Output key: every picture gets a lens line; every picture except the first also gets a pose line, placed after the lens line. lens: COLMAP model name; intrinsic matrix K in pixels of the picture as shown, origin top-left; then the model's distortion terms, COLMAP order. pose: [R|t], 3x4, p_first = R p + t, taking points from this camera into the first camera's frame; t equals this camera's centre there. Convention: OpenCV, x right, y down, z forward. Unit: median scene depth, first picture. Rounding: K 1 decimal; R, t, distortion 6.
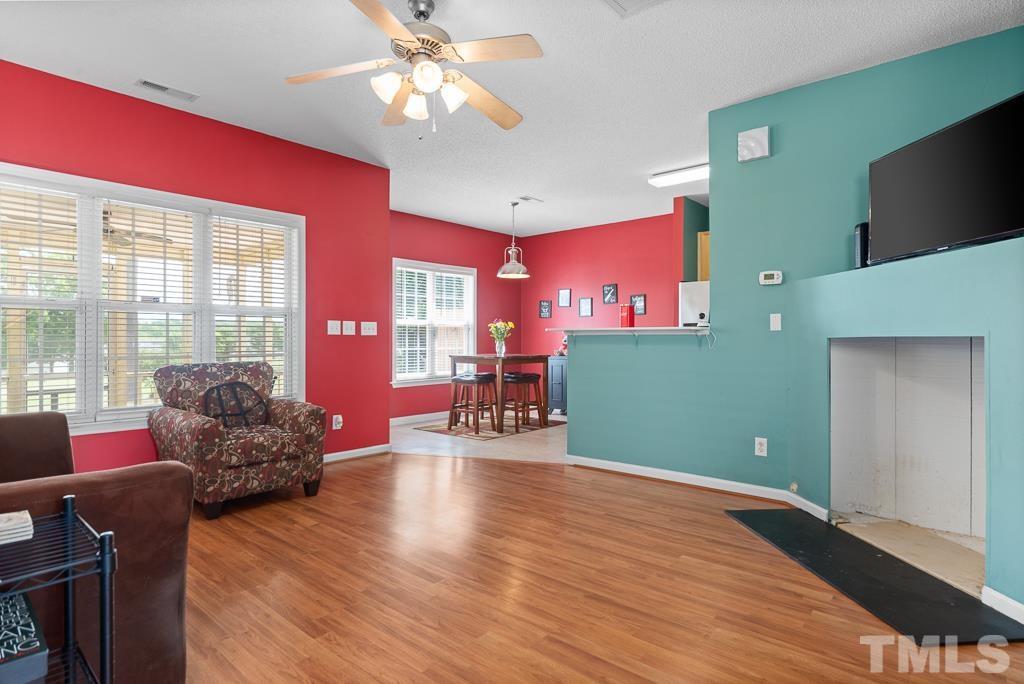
lens RADIAL K [[539.1, 0, 512.0], [0, 539.1, 342.0], [0, 0, 1]] dist [-0.003067, -0.000238]
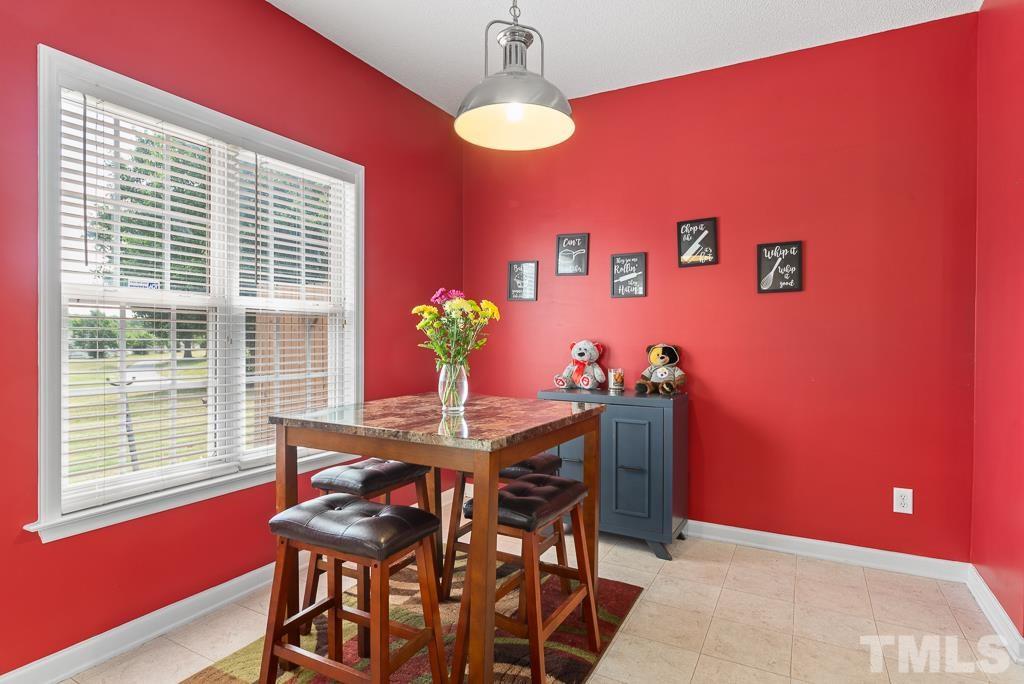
lens RADIAL K [[539.1, 0, 512.0], [0, 539.1, 342.0], [0, 0, 1]] dist [-0.003067, -0.000238]
pose [[0.973924, 0.002230, 0.226862, -0.056798], [-0.003276, 0.999986, 0.004232, -0.014724], [-0.226849, -0.004865, 0.973918, 0.684323]]
